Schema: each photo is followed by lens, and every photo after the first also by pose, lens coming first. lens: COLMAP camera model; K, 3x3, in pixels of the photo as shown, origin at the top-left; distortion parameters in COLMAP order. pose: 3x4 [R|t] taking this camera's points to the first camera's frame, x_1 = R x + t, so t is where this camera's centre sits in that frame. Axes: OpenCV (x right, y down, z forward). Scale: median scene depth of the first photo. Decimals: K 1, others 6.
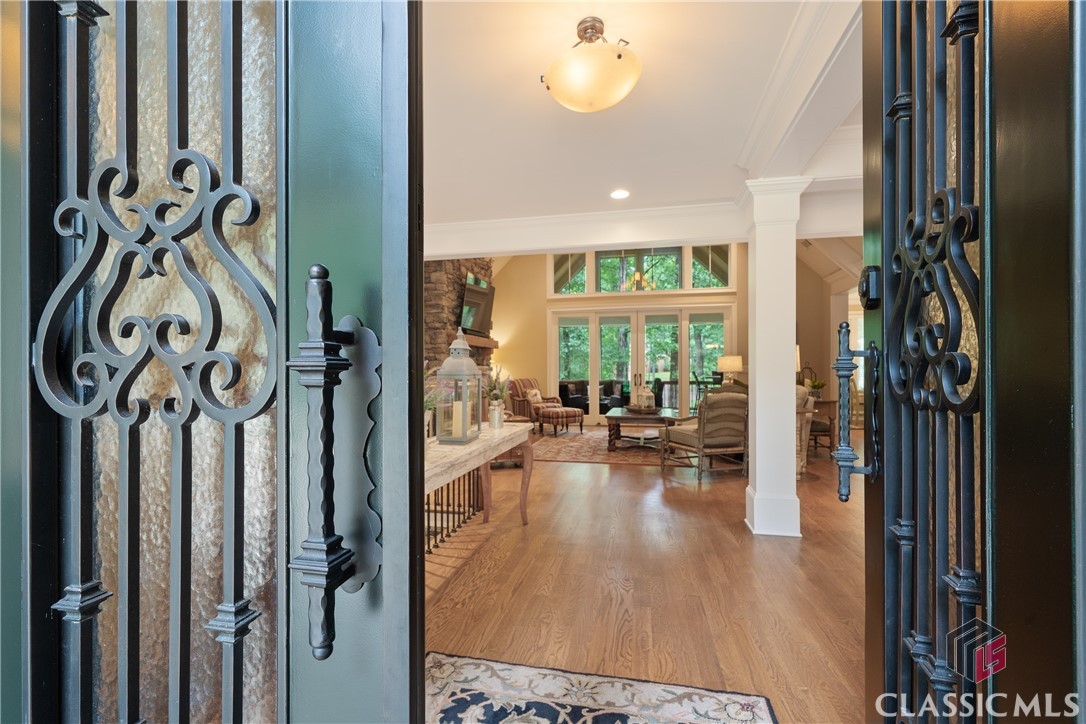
lens RADIAL K [[489.2, 0, 543.0], [0, 489.2, 362.0], [0, 0, 1]] dist [-0.000032, 0.000080]
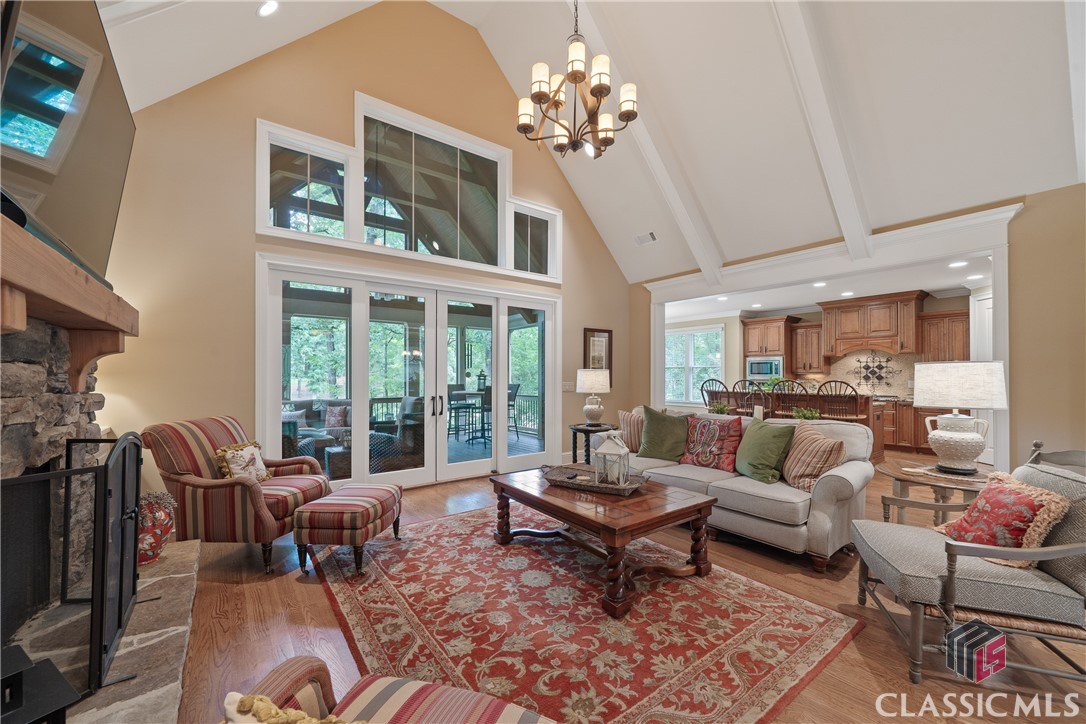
lens RADIAL K [[417.3, 0, 547.7], [0, 417.3, 371.8], [0, 0, 1]] dist [-0.001597, -0.000098]
pose [[0.647273, 0.006060, 0.762234, -0.113834], [-0.012472, 0.999919, 0.002641, -0.008187], [-0.762156, -0.011216, 0.647296, 0.588814]]
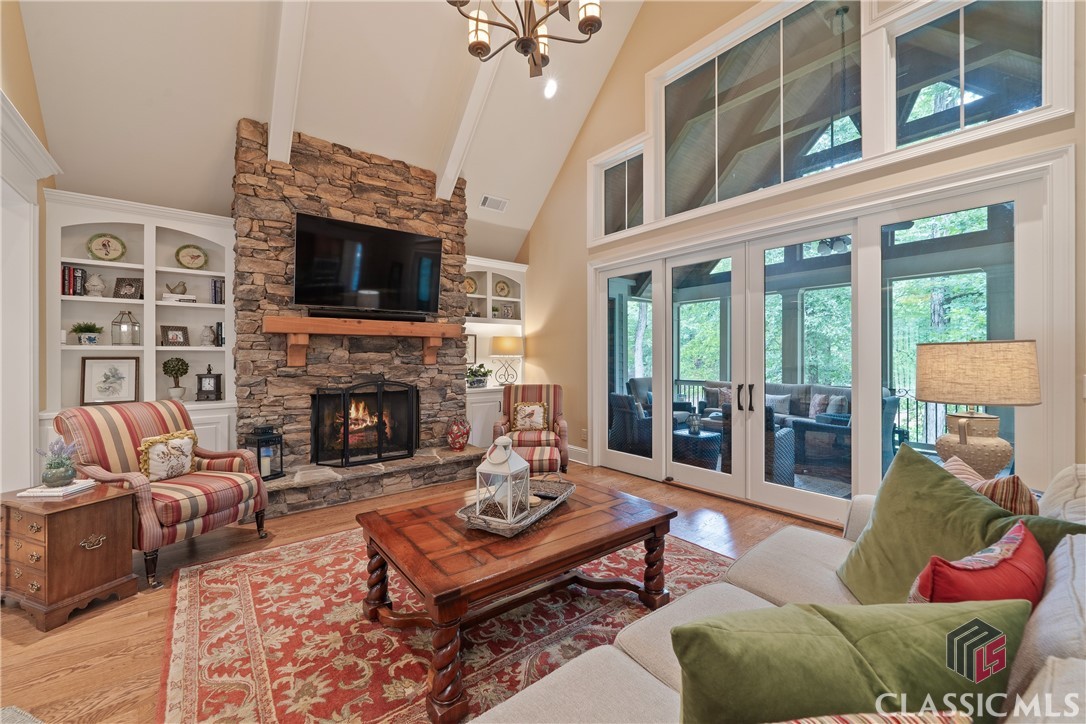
lens RADIAL K [[445.8, 0, 534.9], [0, 445.8, 355.8], [0, 0, 1]] dist [-0.001654, -0.000193]
pose [[0.760359, -0.000542, -0.649503, 0.322208], [0.011455, 0.999855, 0.012575, -0.008868], [0.649402, -0.017002, 0.760255, 0.589745]]
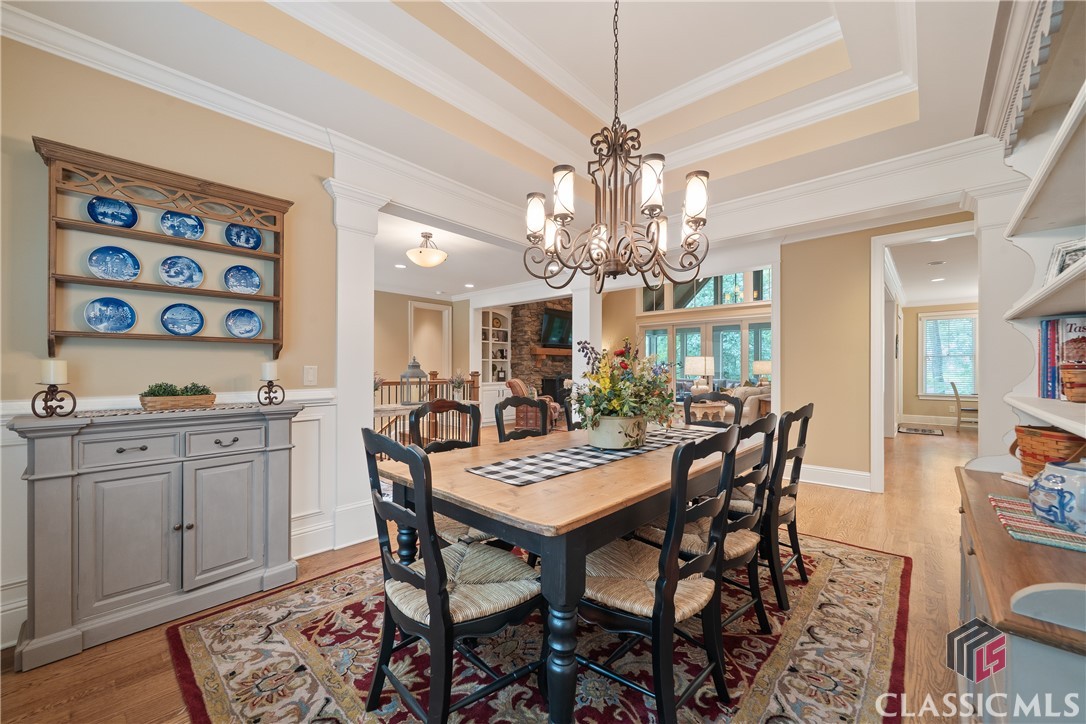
lens RADIAL K [[445.8, 0, 534.9], [0, 445.8, 355.8], [0, 0, 1]] dist [-0.001654, -0.000193]
pose [[0.854675, -0.010158, -0.519064, 0.417584], [0.004337, 0.999913, -0.012427, -0.011028], [0.519145, 0.008369, 0.854645, -0.161653]]
